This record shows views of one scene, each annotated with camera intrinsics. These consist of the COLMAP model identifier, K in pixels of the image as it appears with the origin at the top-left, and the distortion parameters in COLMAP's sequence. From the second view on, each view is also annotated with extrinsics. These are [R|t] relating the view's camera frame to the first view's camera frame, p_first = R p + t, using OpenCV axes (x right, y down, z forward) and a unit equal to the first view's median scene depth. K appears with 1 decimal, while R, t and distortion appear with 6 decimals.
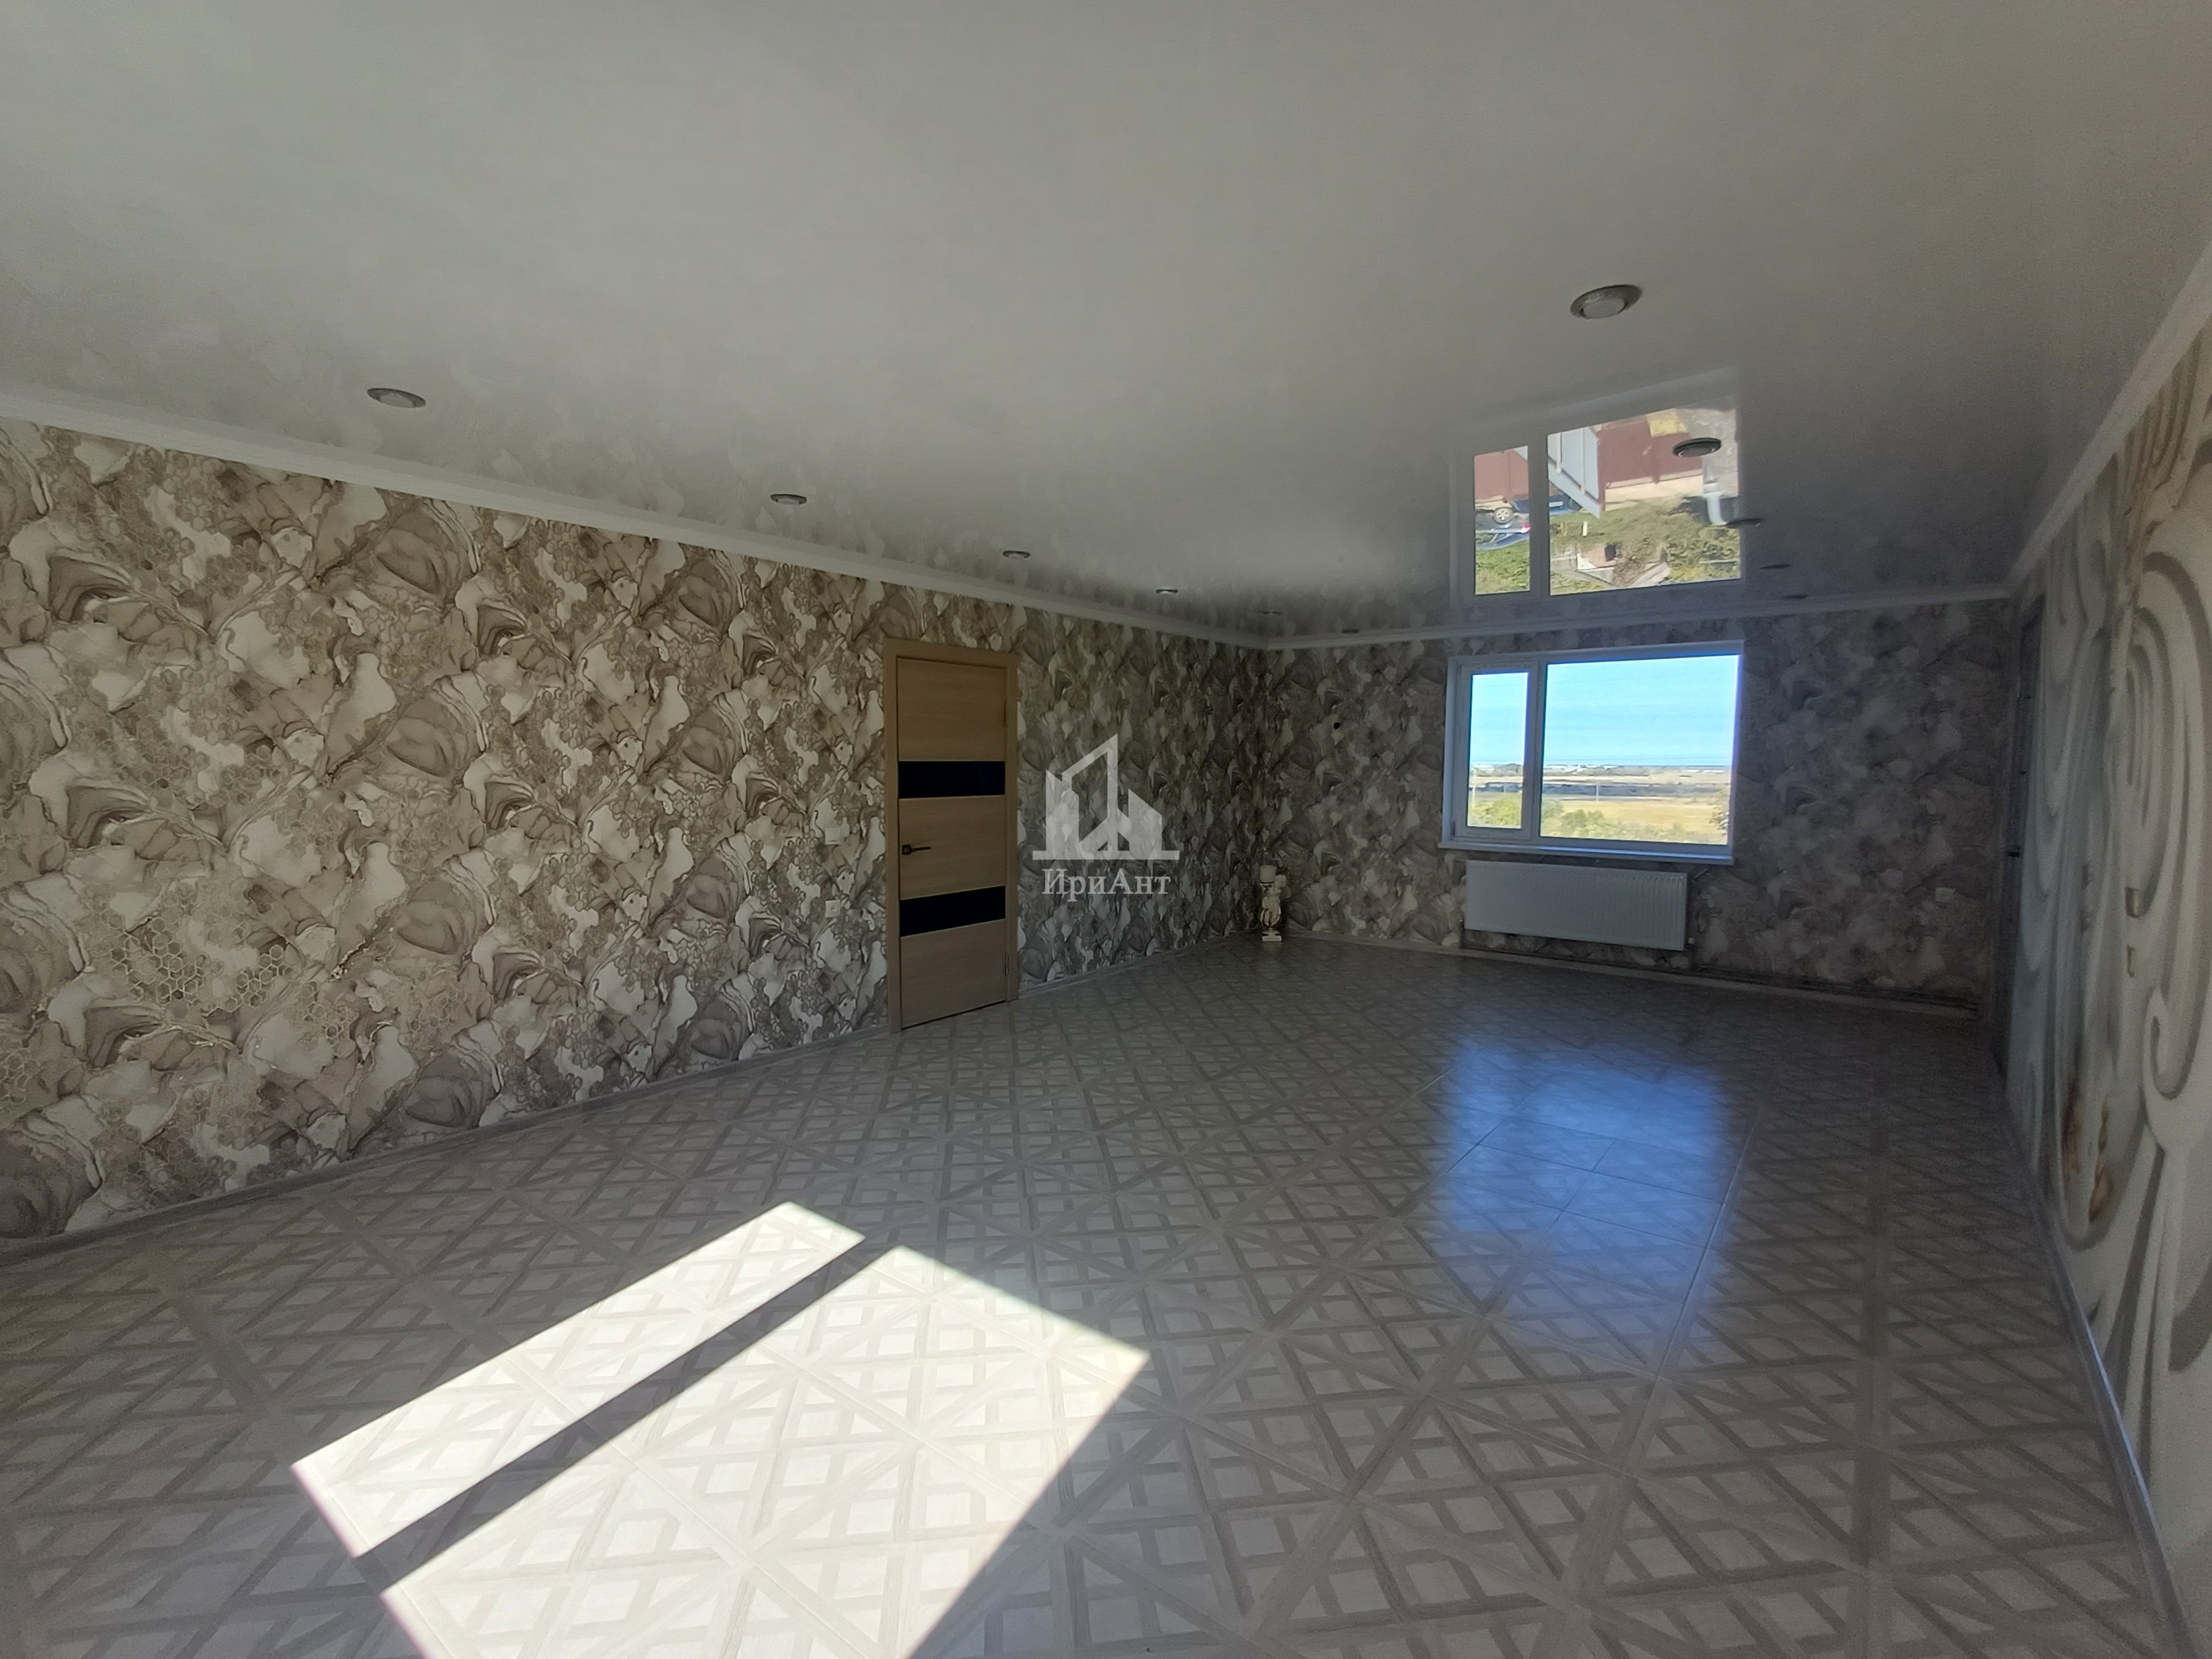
lens RADIAL K [[1013.4, 0, 1115.4], [0, 1013.4, 848.7], [0, 0, 1]] dist [0.008913, -0.000363]
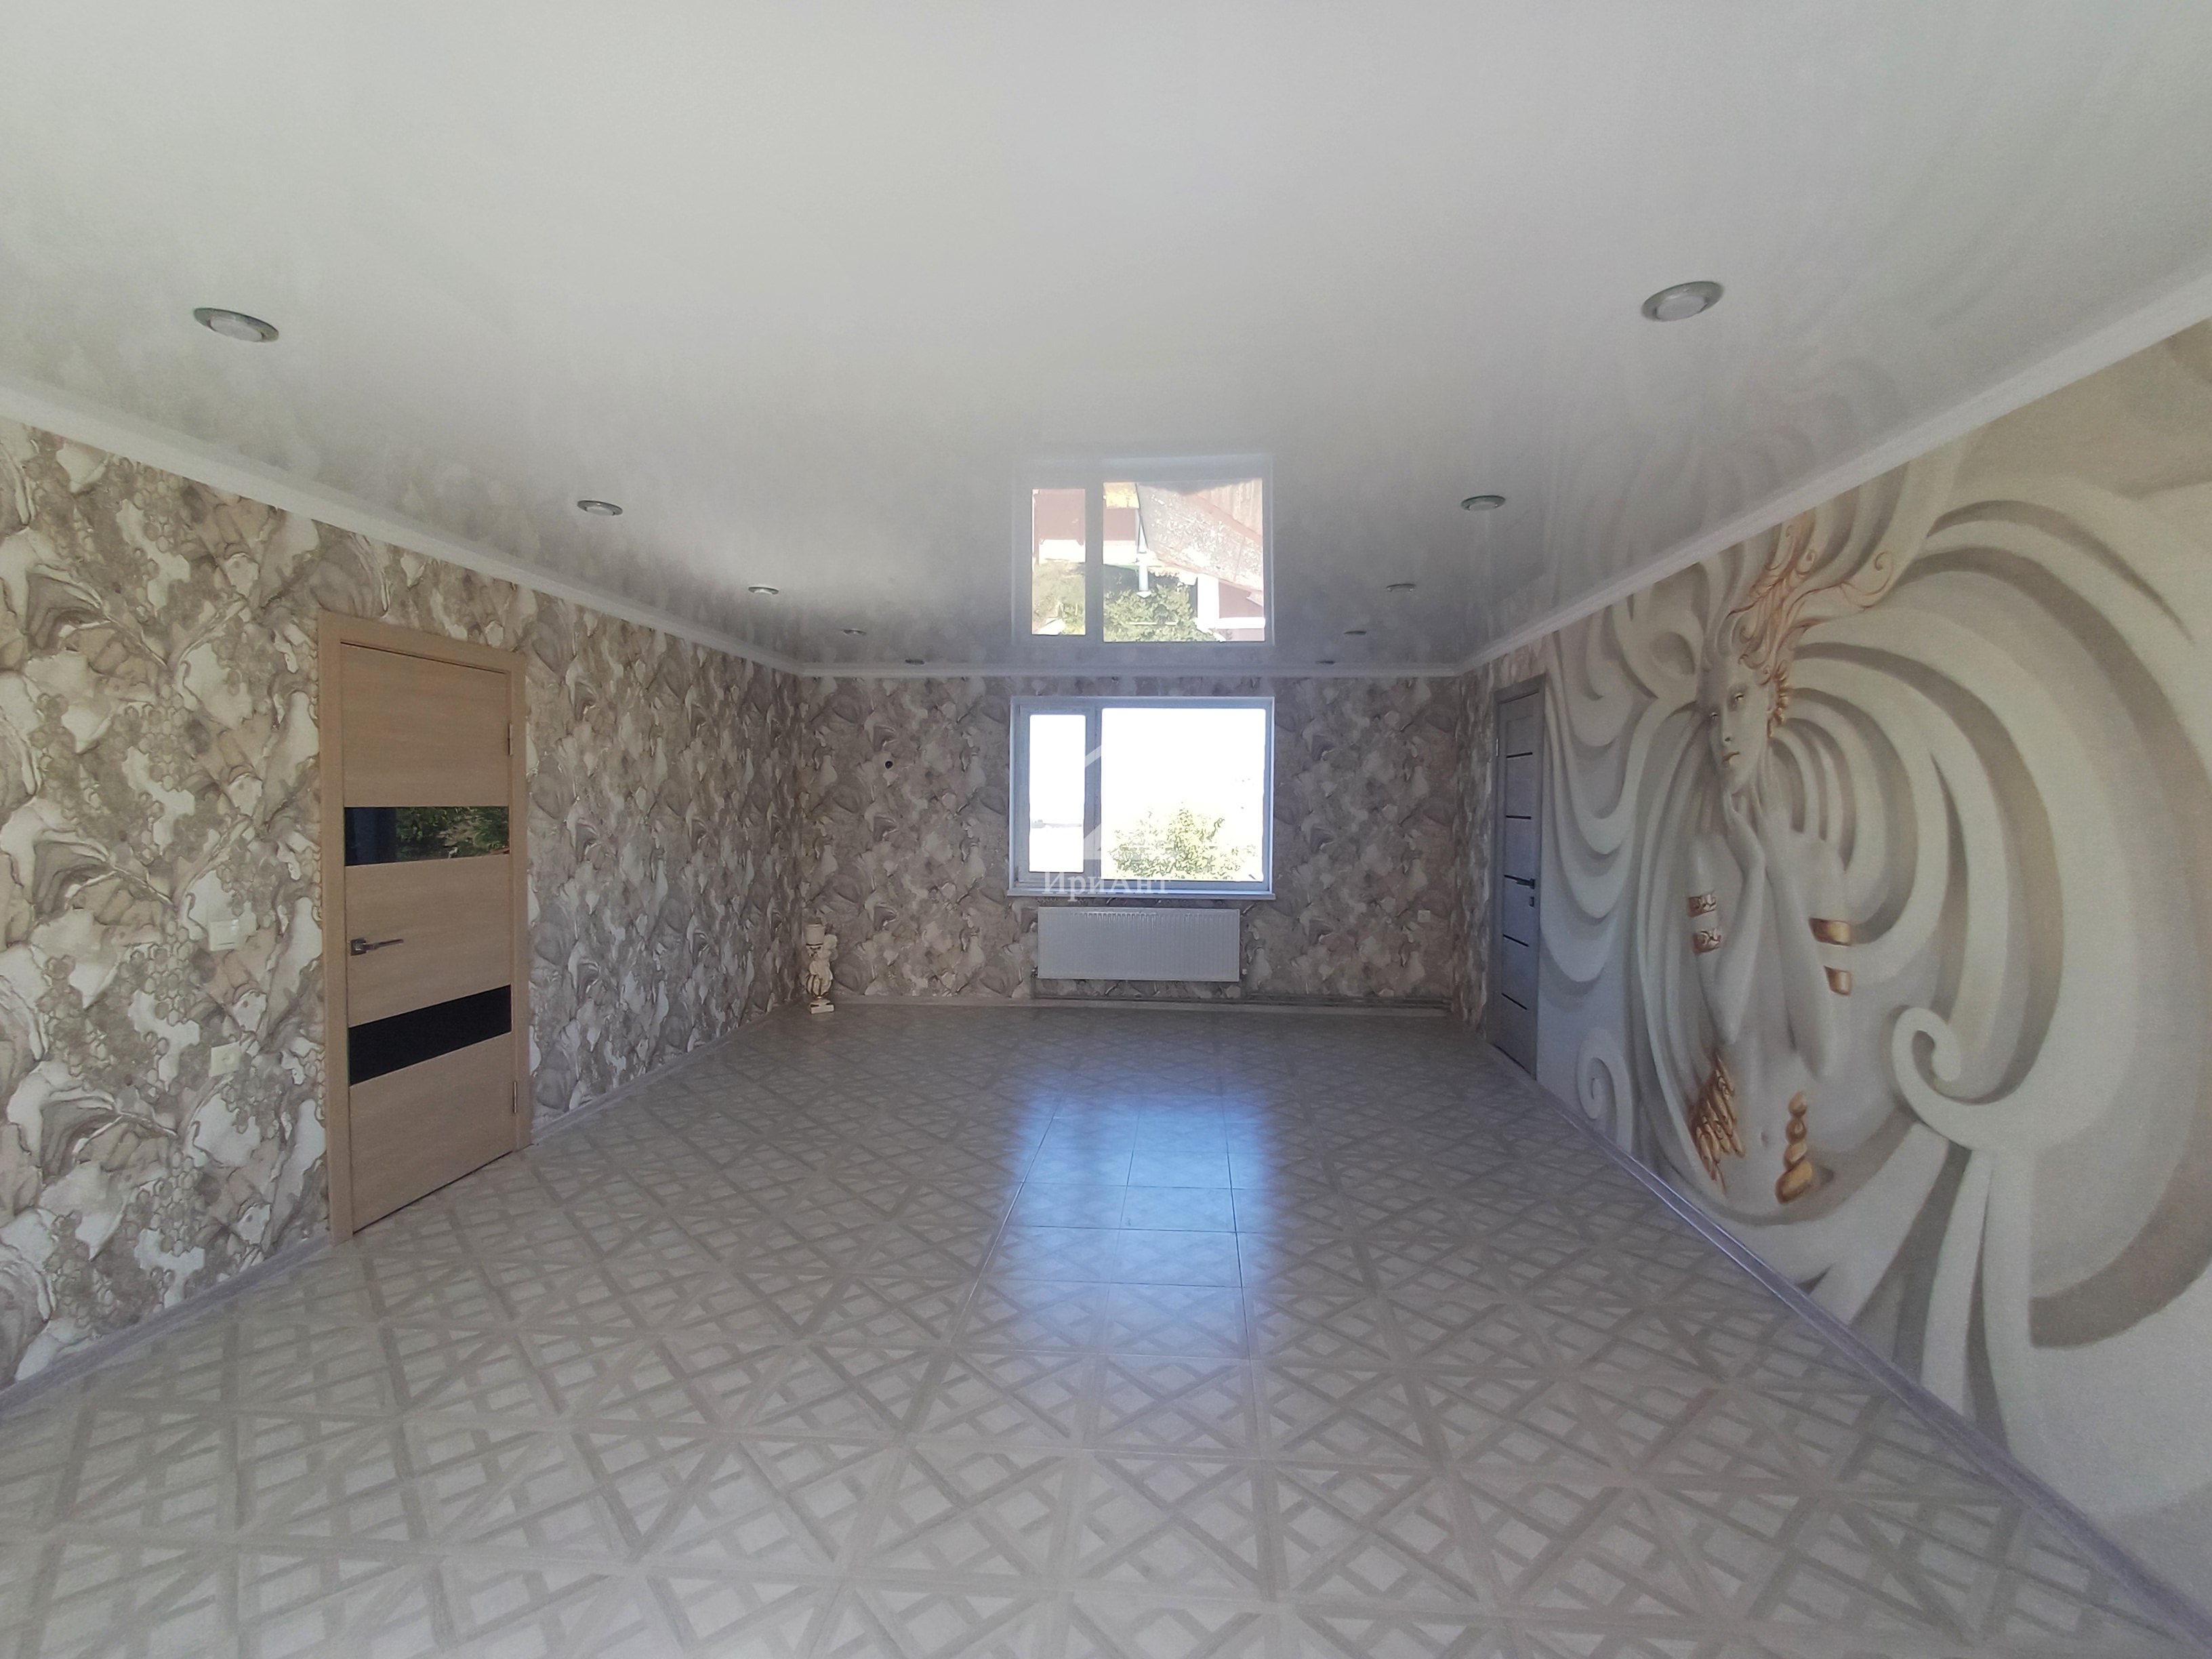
lens RADIAL K [[1013.4, 0, 1127.1], [0, 1013.4, 846.1], [0, 0, 1]] dist [0.008913, -0.000363]
pose [[0.835262, -0.022132, 0.549407, -0.133678], [0.044364, 0.998645, -0.027218, -0.020094], [-0.548060, 0.047108, 0.835112, 0.176822]]
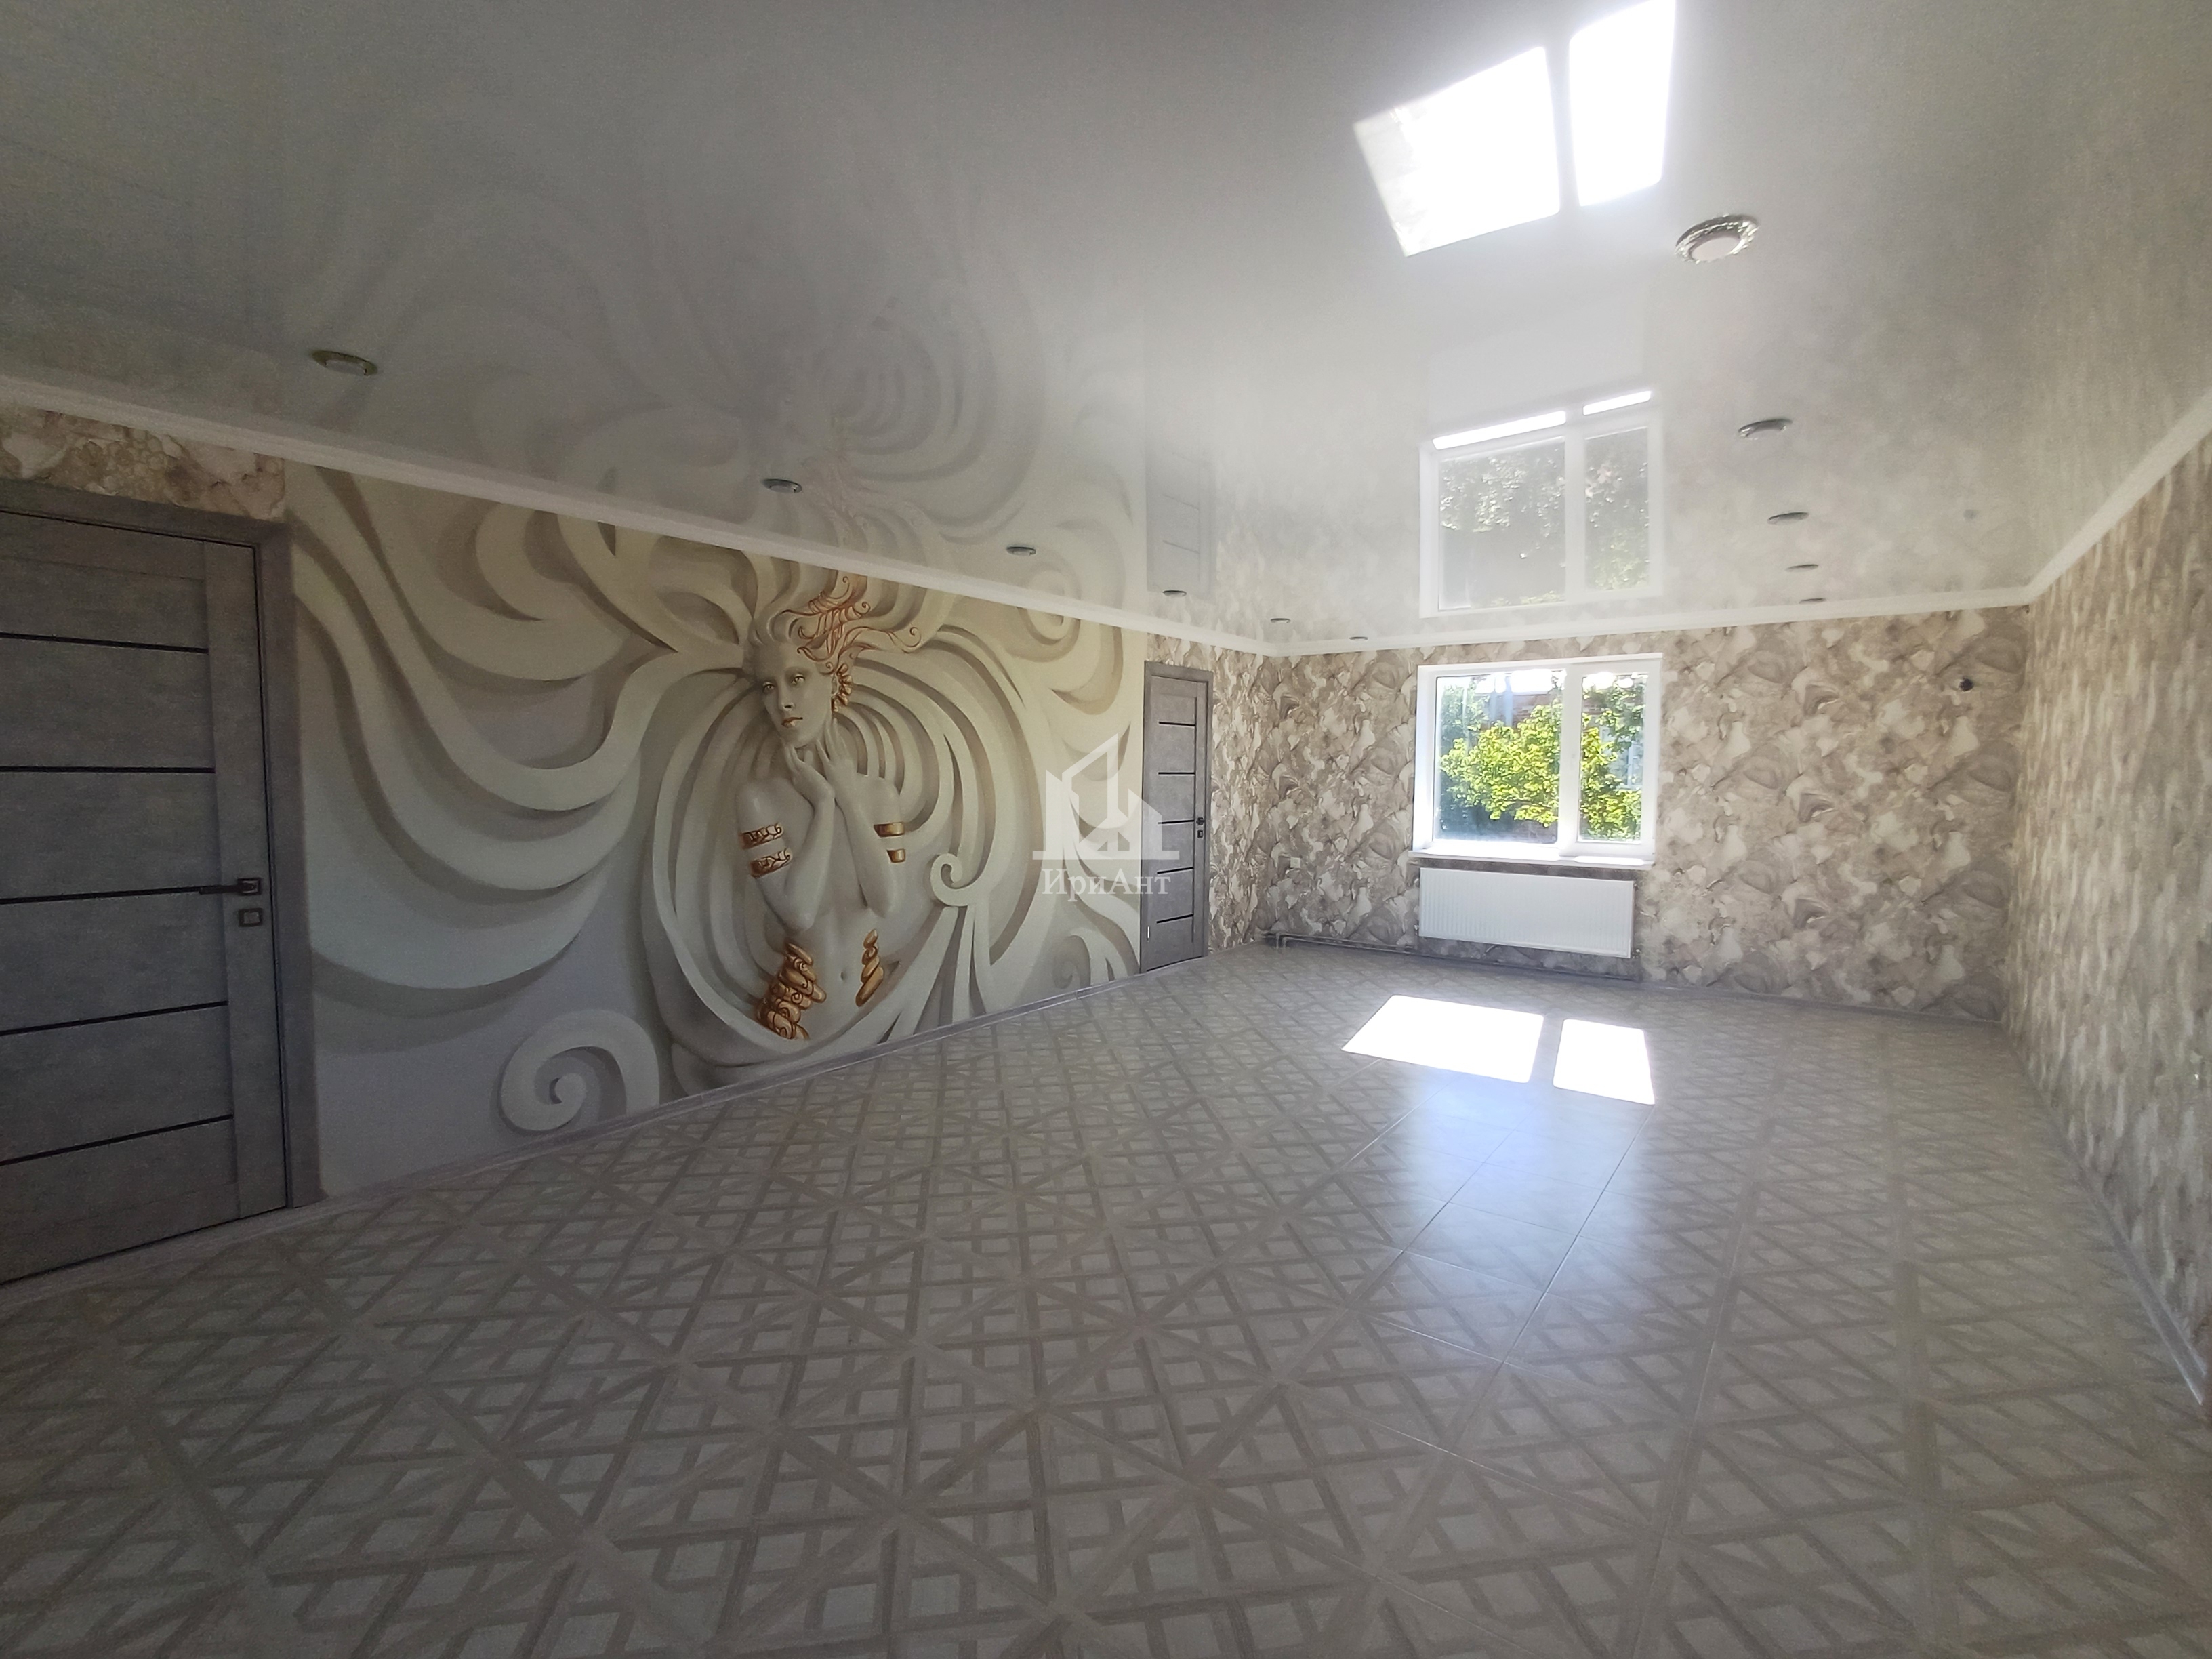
lens RADIAL K [[1013.4, 0, 1109.3], [0, 1013.4, 830.6], [0, 0, 1]] dist [0.008913, -0.000363]
pose [[-0.999664, -0.017165, -0.019440, 0.228524], [-0.019904, 0.988366, 0.150786, -0.105794], [0.016625, 0.151122, -0.988375, 1.203785]]
